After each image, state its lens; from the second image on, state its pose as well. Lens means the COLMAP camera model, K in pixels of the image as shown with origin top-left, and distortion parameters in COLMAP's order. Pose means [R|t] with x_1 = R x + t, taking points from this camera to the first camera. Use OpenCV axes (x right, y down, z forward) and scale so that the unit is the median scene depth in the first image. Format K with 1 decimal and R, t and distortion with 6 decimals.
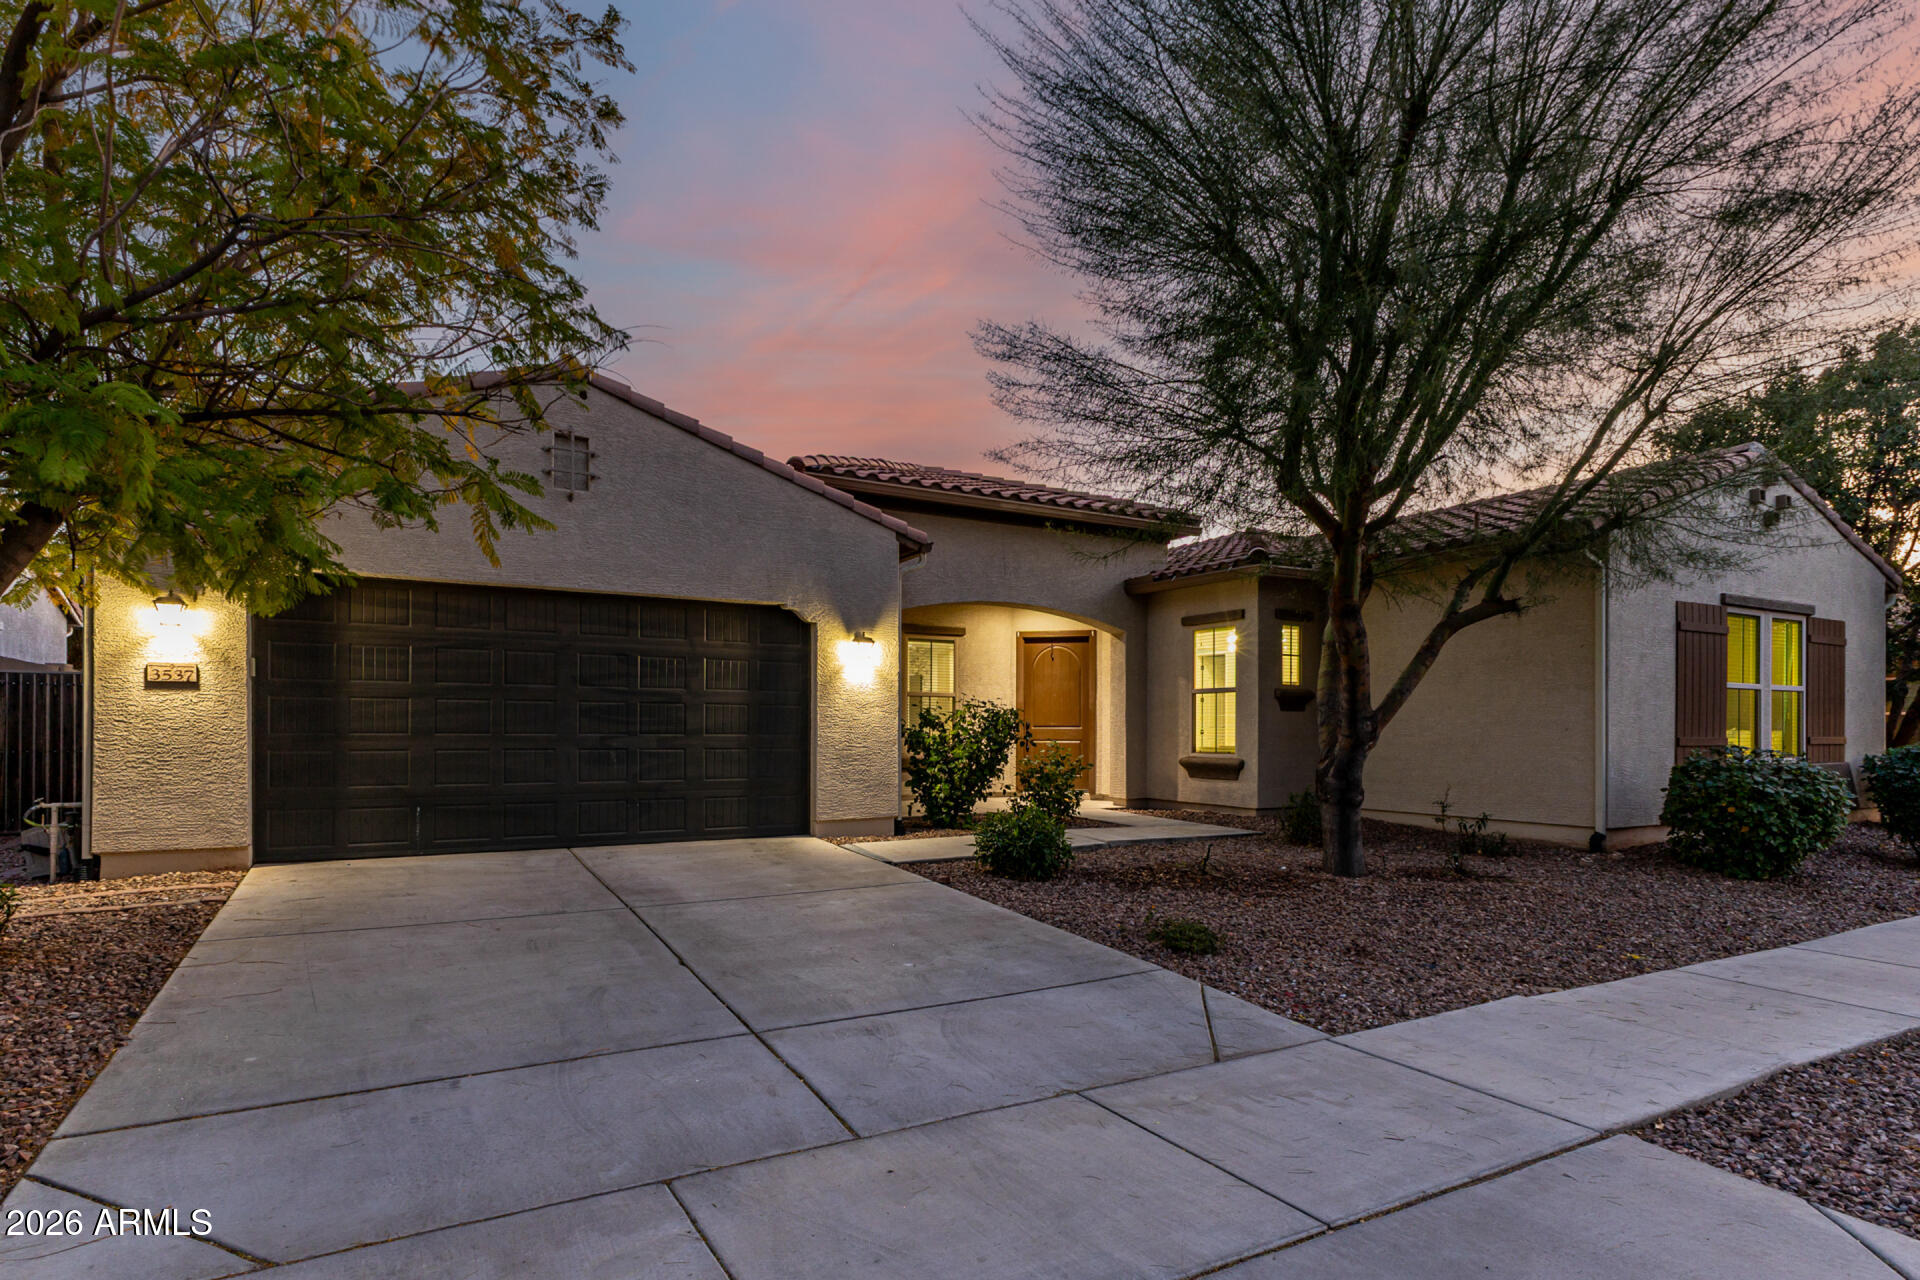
lens RADIAL K [[1007.7, 0, 973.4], [0, 1007.7, 729.5], [0, 0, 1]] dist [0.000310, 0.008827]
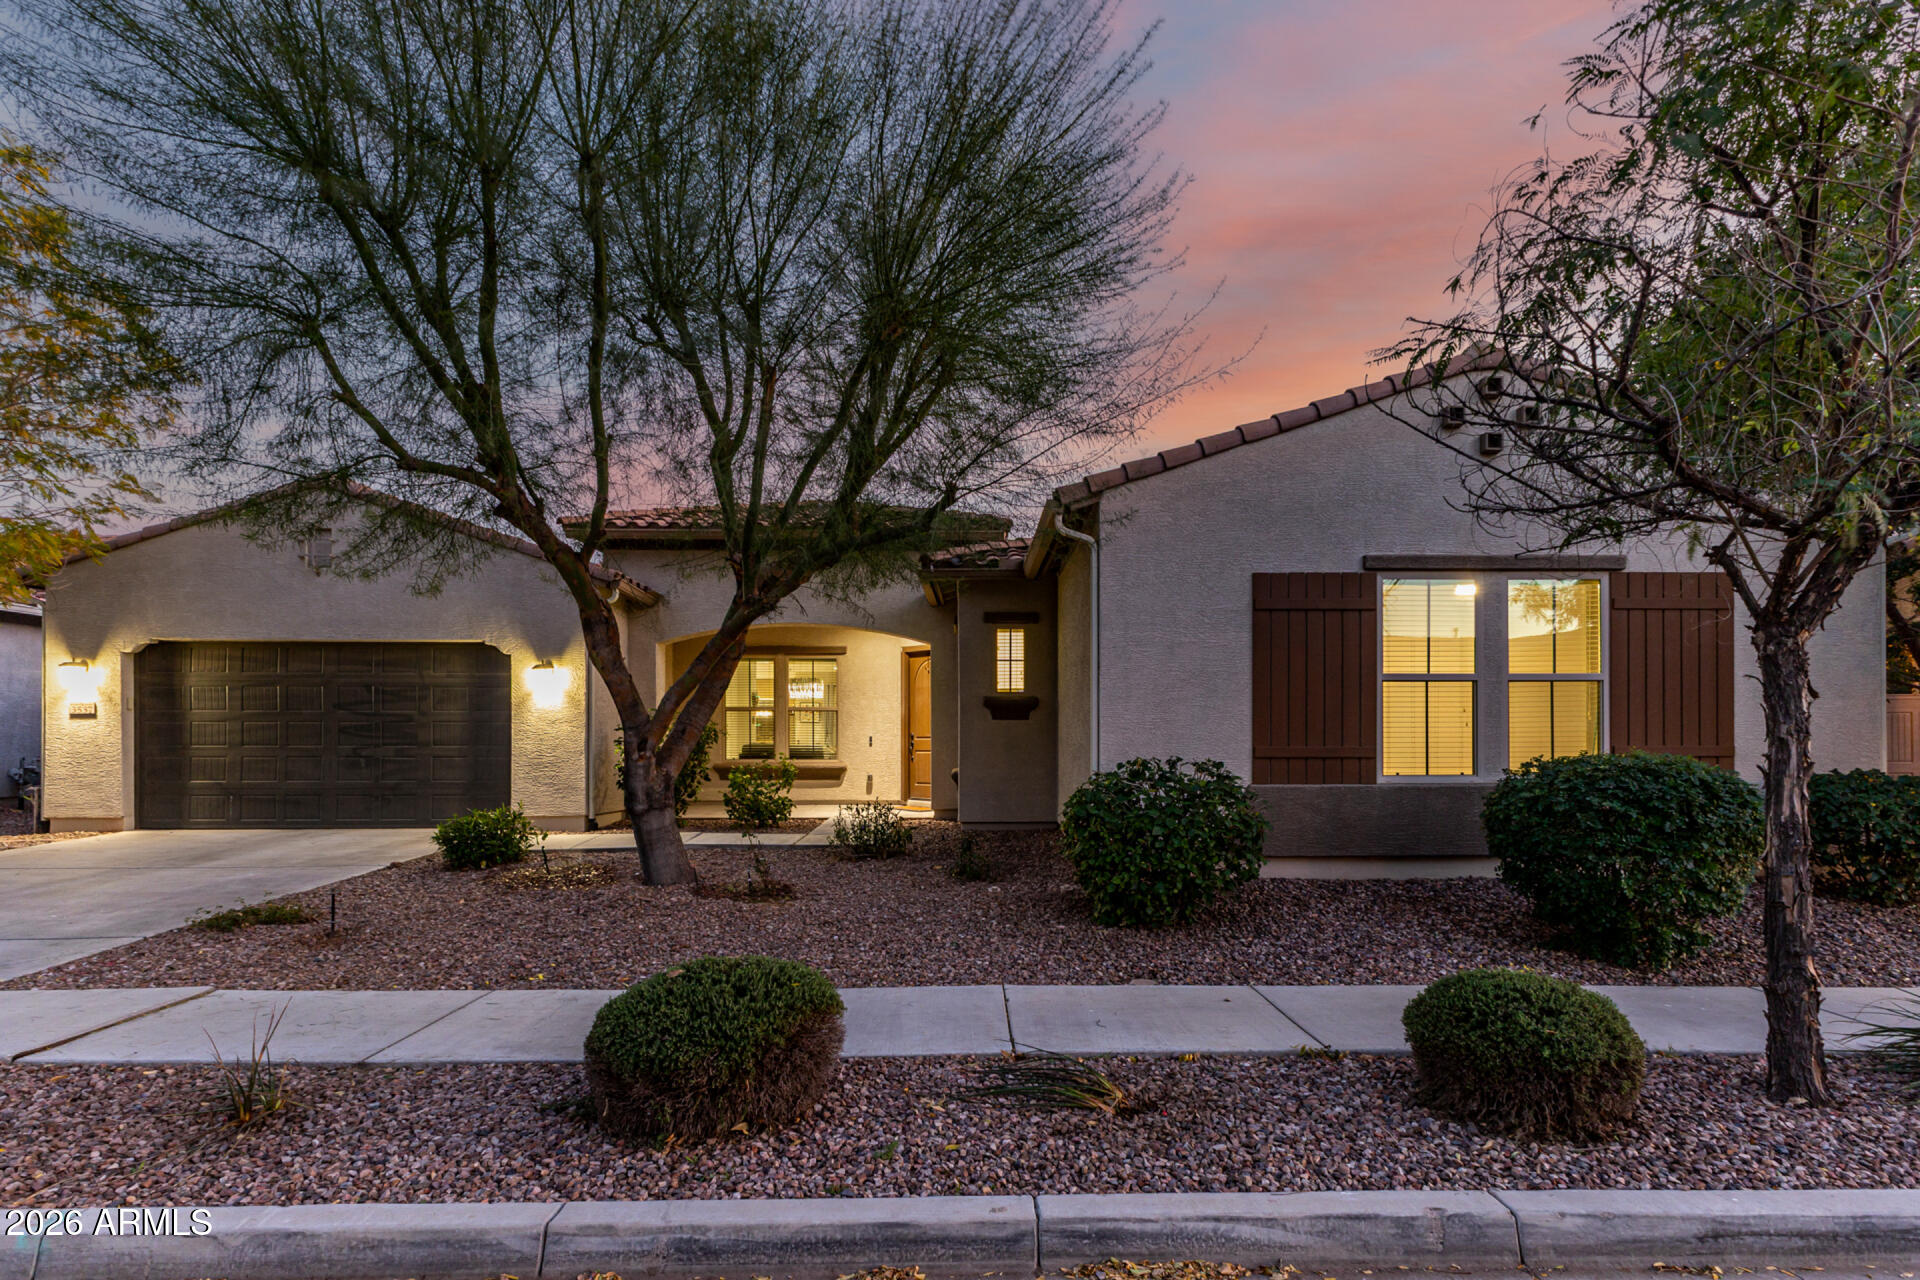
lens RADIAL K [[1007.7, 0, 973.4], [0, 1007.7, 729.5], [0, 0, 1]] dist [0.000310, 0.008827]
pose [[0.871458, -0.011894, -0.490326, 1.259906], [0.003550, 0.999833, -0.017942, 0.012167], [0.490457, 0.013895, 0.871355, 0.289743]]
